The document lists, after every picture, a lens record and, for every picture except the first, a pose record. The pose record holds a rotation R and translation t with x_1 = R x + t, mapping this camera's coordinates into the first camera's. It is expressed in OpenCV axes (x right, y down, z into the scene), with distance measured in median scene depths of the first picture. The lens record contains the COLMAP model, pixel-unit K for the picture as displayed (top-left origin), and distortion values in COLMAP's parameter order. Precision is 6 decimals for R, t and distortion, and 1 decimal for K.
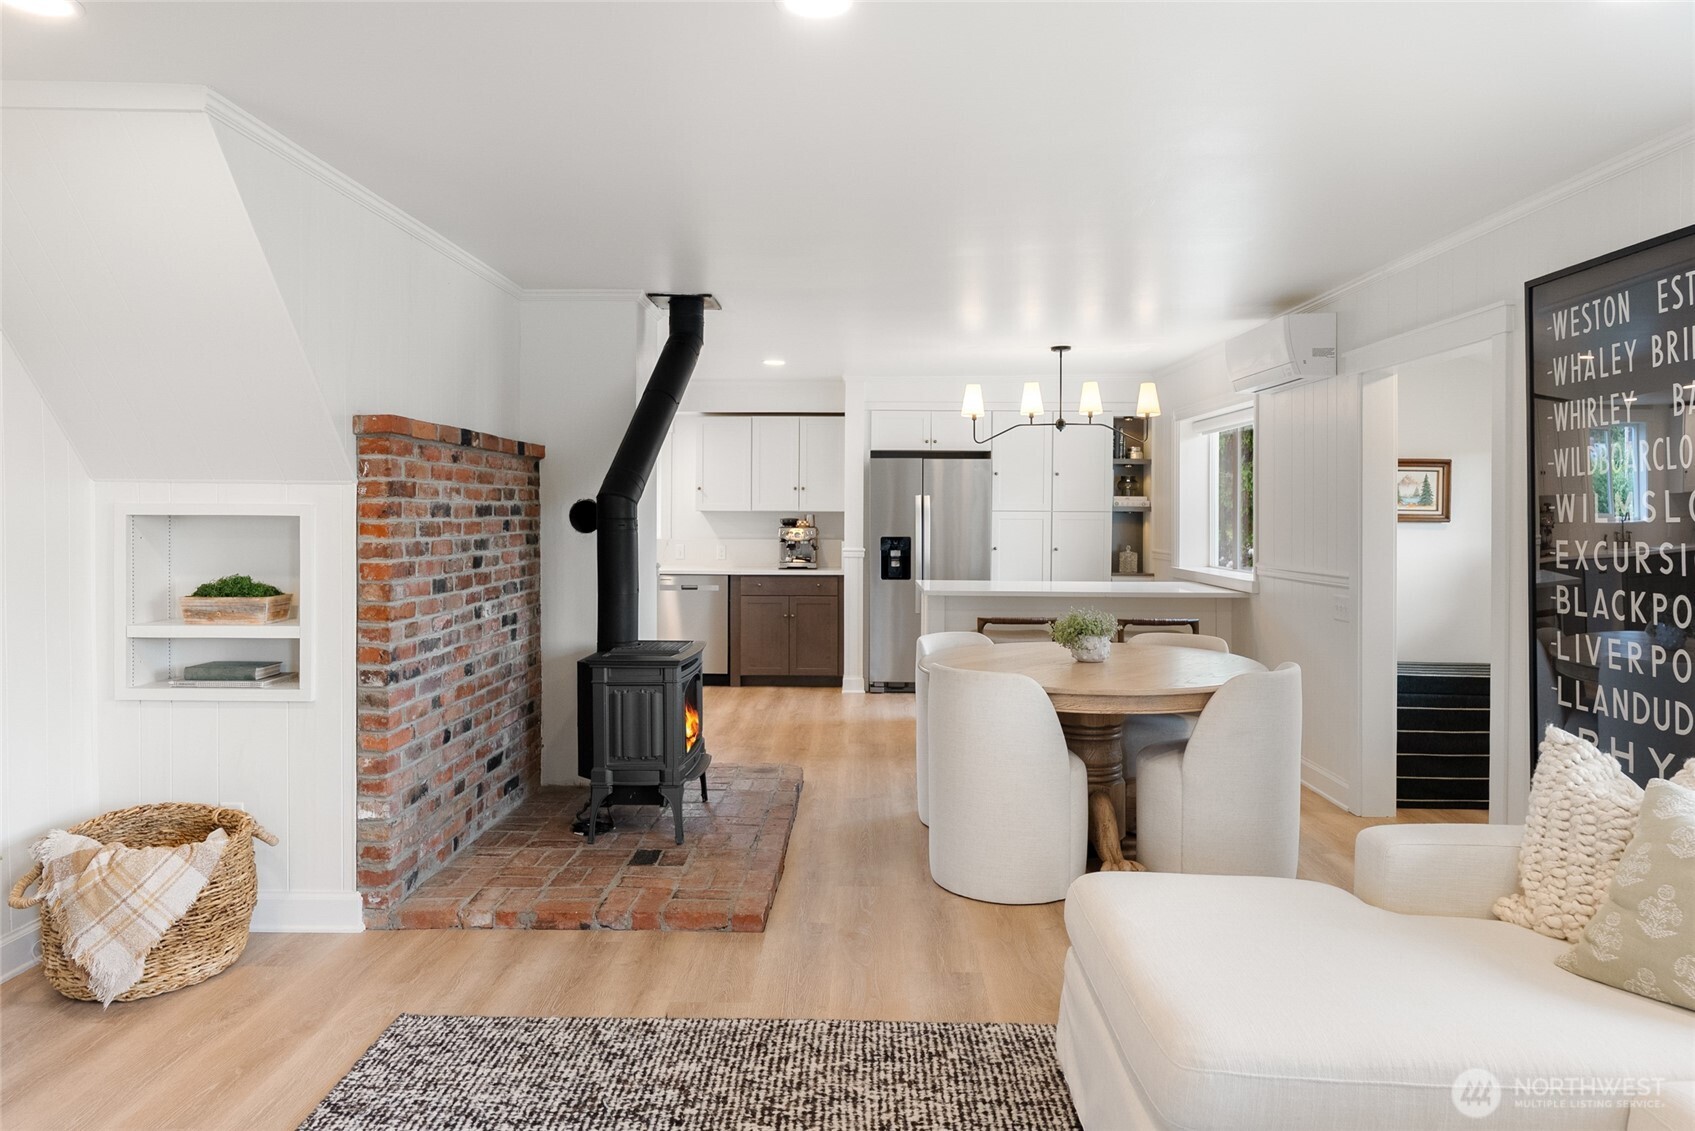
lens RADIAL K [[1083.5, 0, 852.0], [0, 1083.5, 526.9], [0, 0, 1]] dist [0.000767, 0.001243]
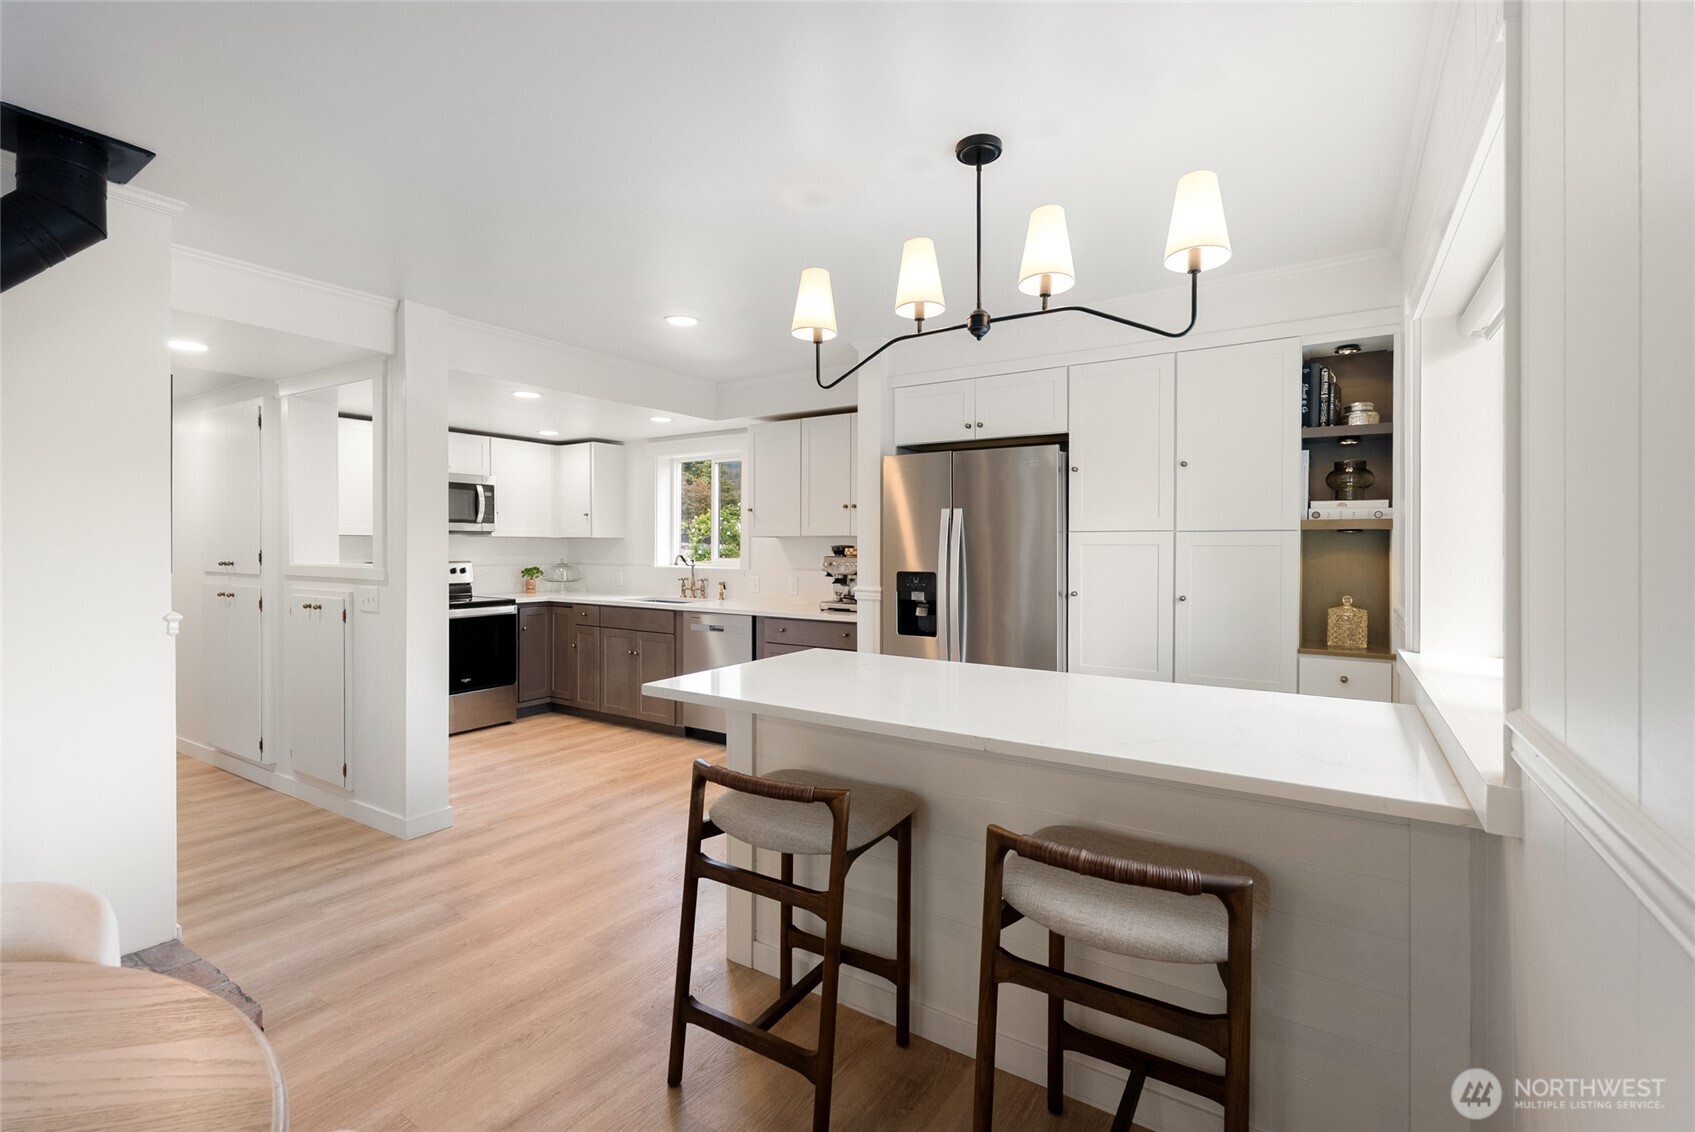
lens RADIAL K [[754.3, 0, 845.7], [0, 754.3, 553.7], [0, 0, 1]] dist [0.001131, -0.000199]
pose [[0.841685, 0.002050, -0.539965, 0.498652], [-0.003139, 0.999994, -0.001098, -0.002498], [0.539959, 0.002619, 0.841687, 1.140979]]
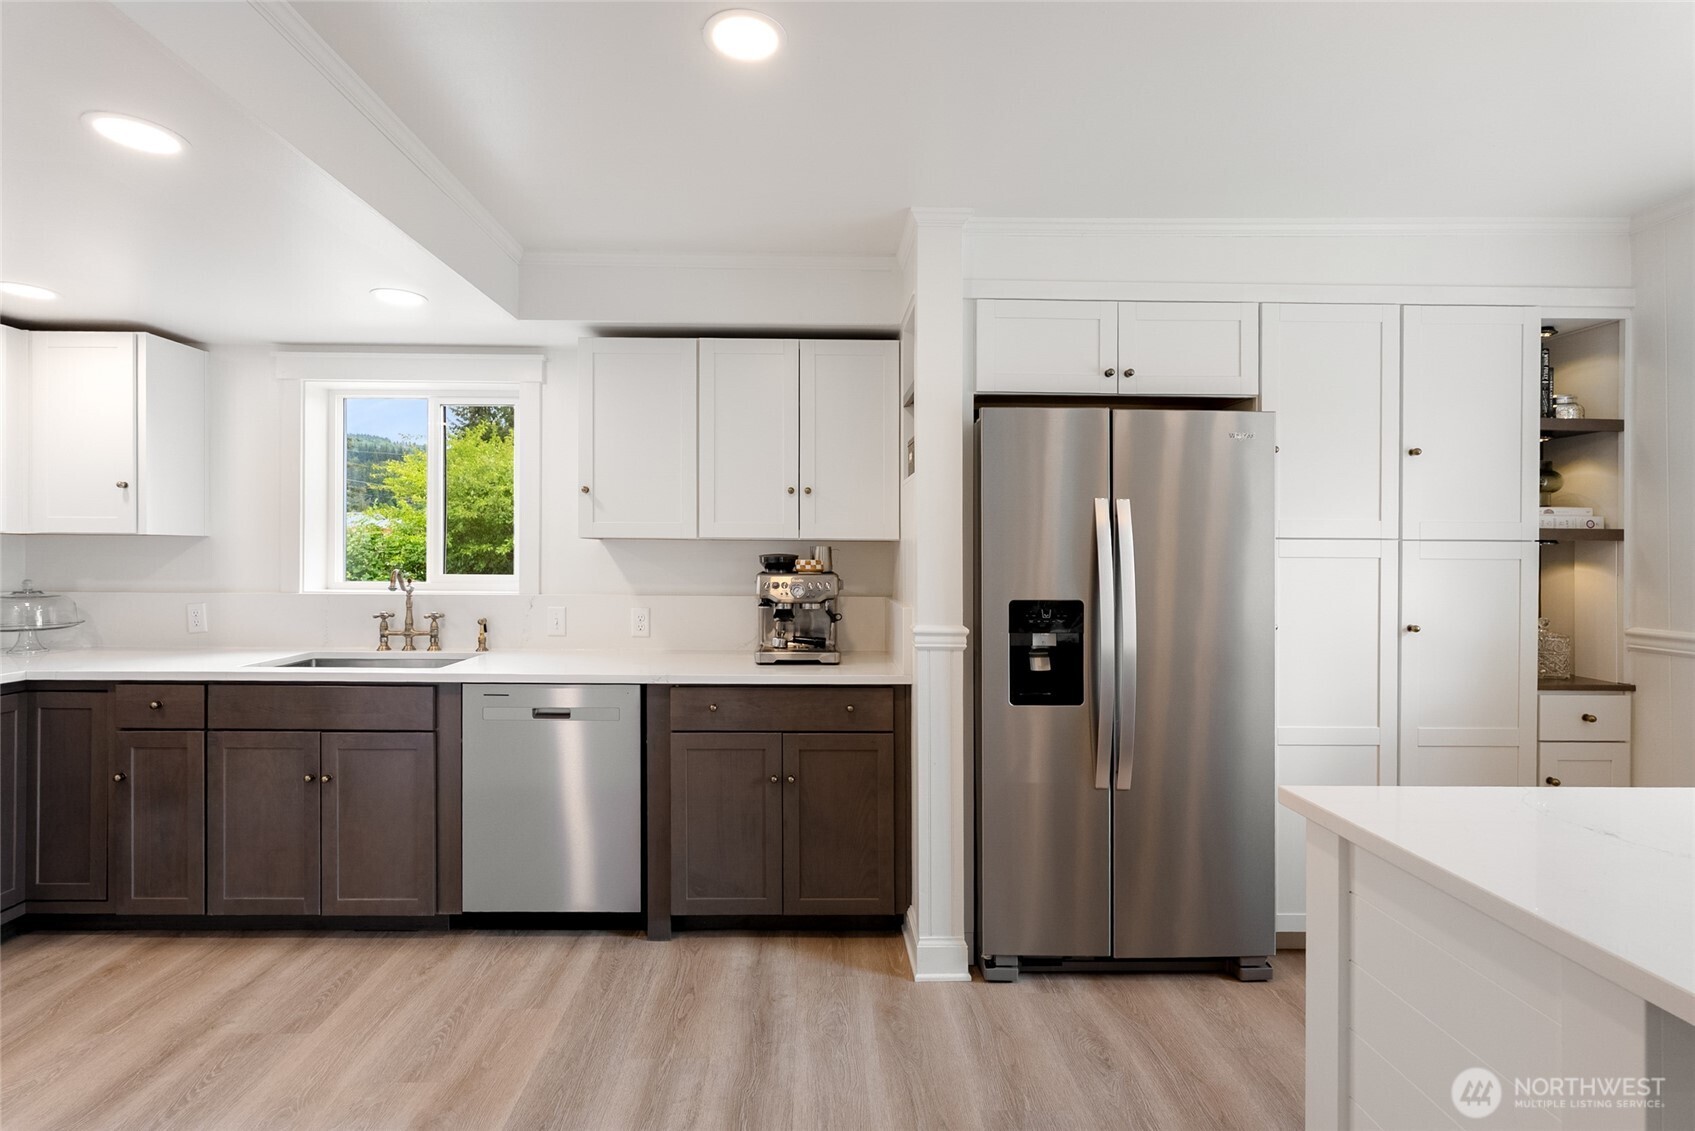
lens RADIAL K [[756.4, 0, 813.6], [0, 756.4, 556.5], [0, 0, 1]] dist [-0.001378, -0.000137]
pose [[0.999551, 0.001274, 0.029921, -0.109607], [-0.001169, 0.999993, -0.003528, -0.012116], [-0.029925, 0.003491, 0.999546, 1.400438]]
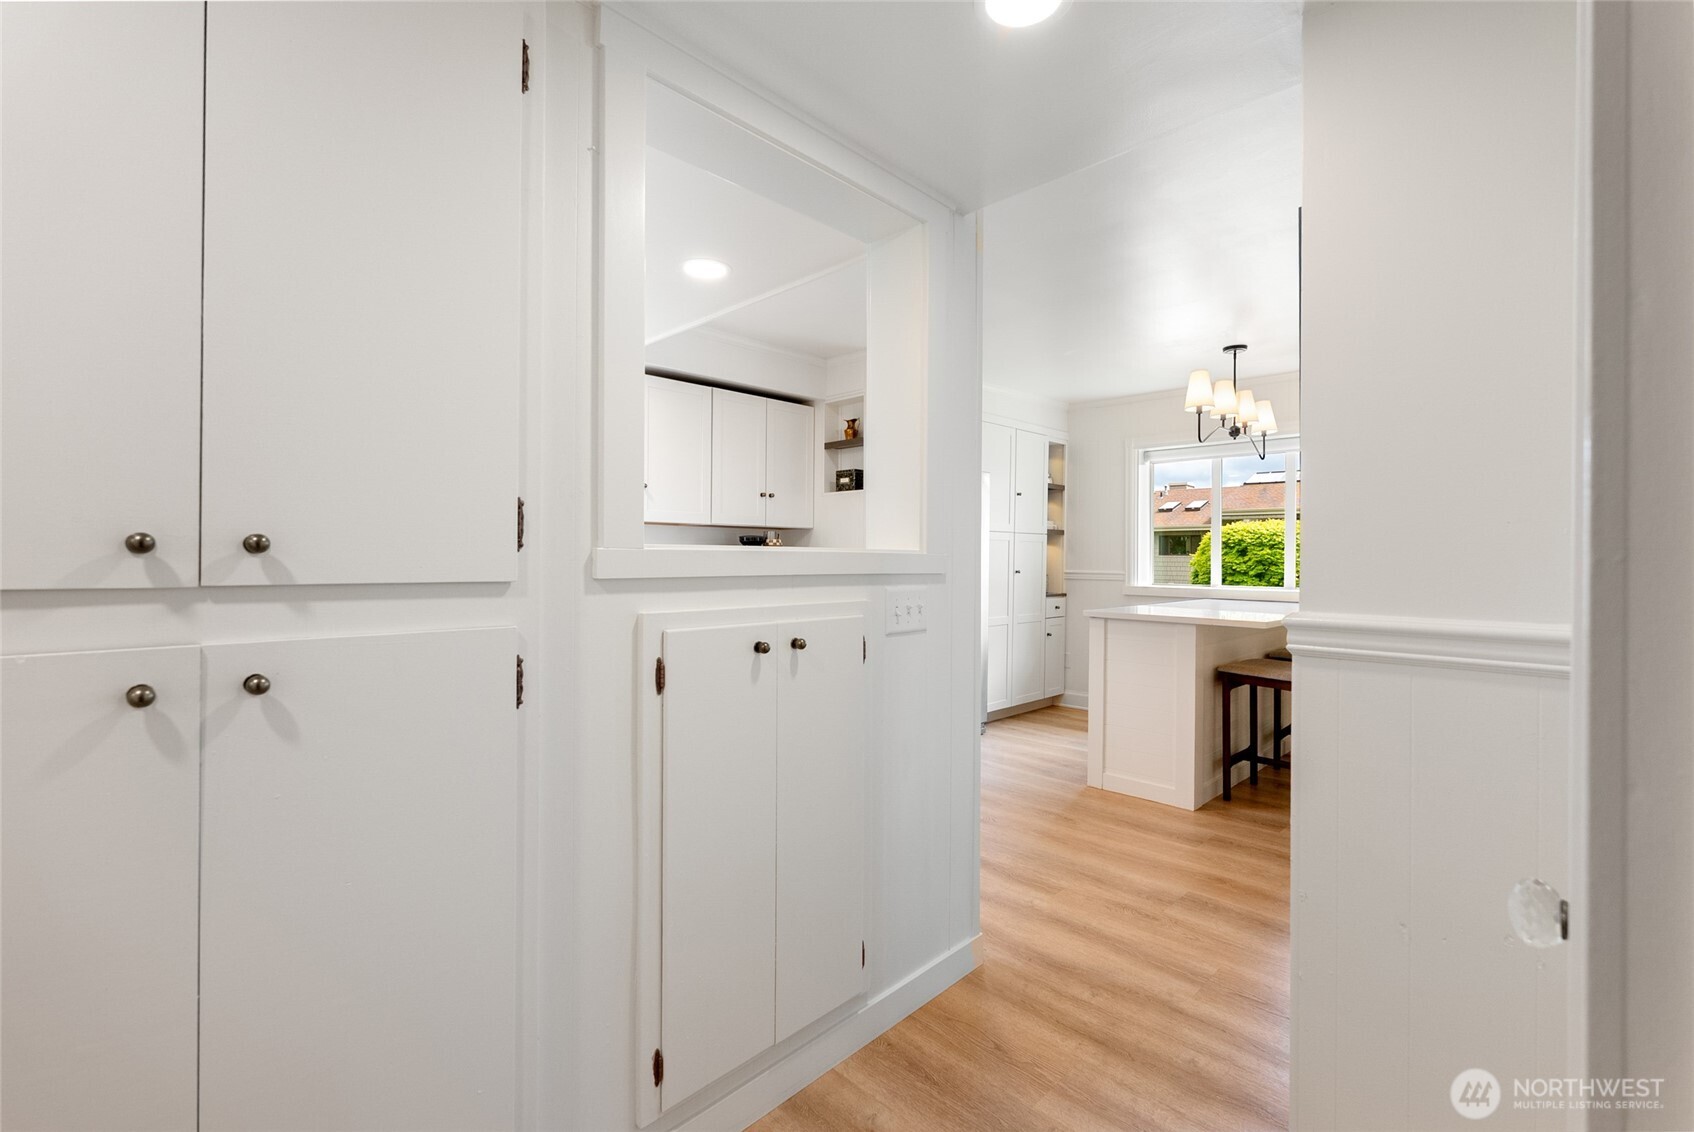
lens RADIAL K [[757.3, 0, 841.8], [0, 757.3, 561.2], [0, 0, 1]] dist [-0.001701, 0.000014]
pose [[0.695752, -0.005698, 0.718259, -0.796967], [0.007519, 0.999972, 0.000649, 0.019304], [-0.718242, 0.004949, 0.695776, 1.267024]]
